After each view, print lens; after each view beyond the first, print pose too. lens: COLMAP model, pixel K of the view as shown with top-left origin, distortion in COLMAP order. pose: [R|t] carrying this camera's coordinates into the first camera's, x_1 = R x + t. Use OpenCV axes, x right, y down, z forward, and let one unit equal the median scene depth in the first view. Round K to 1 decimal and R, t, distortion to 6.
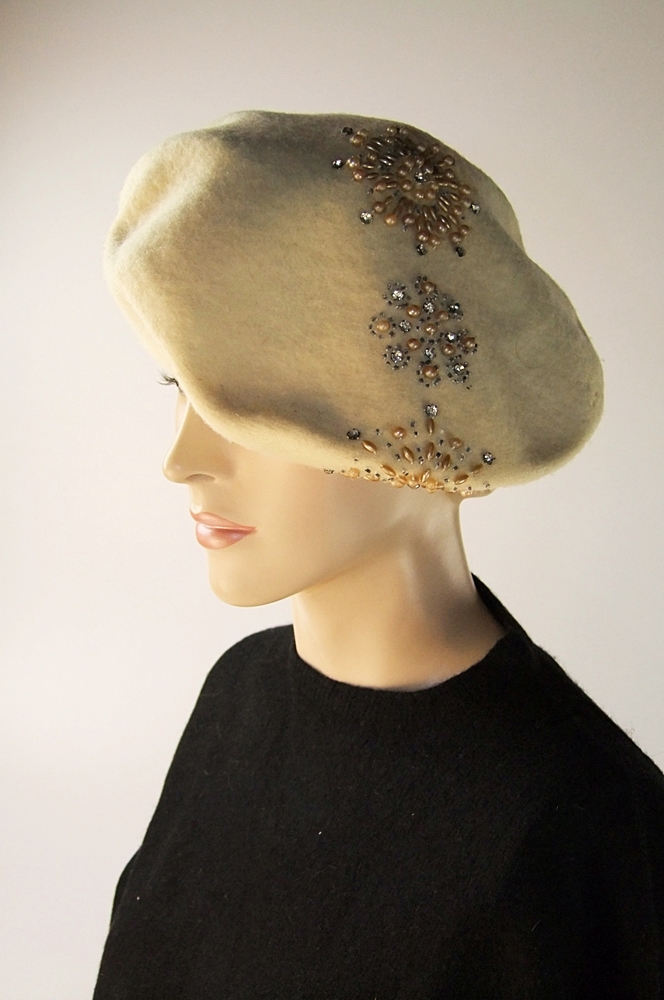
lens RADIAL K [[939.8, 0, 332.0], [0, 939.8, 500.0], [0, 0, 1]] dist [0.000935, 0.005017]
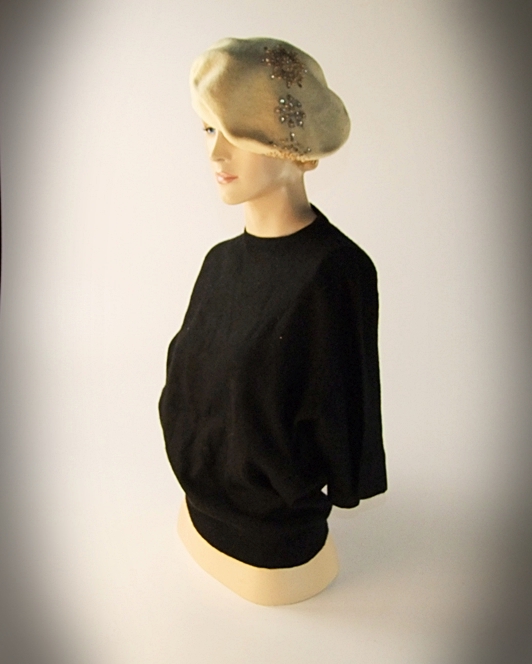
lens RADIAL K [[709.2, 0, 266.0], [0, 709.2, 332.0], [0, 0, 1]] dist [0.011186, 0.001026]
pose [[0.998239, -0.028151, 0.052224, -0.141685], [0.021150, 0.991279, 0.130074, 0.267901], [-0.055430, -0.128740, 0.990128, -1.603194]]
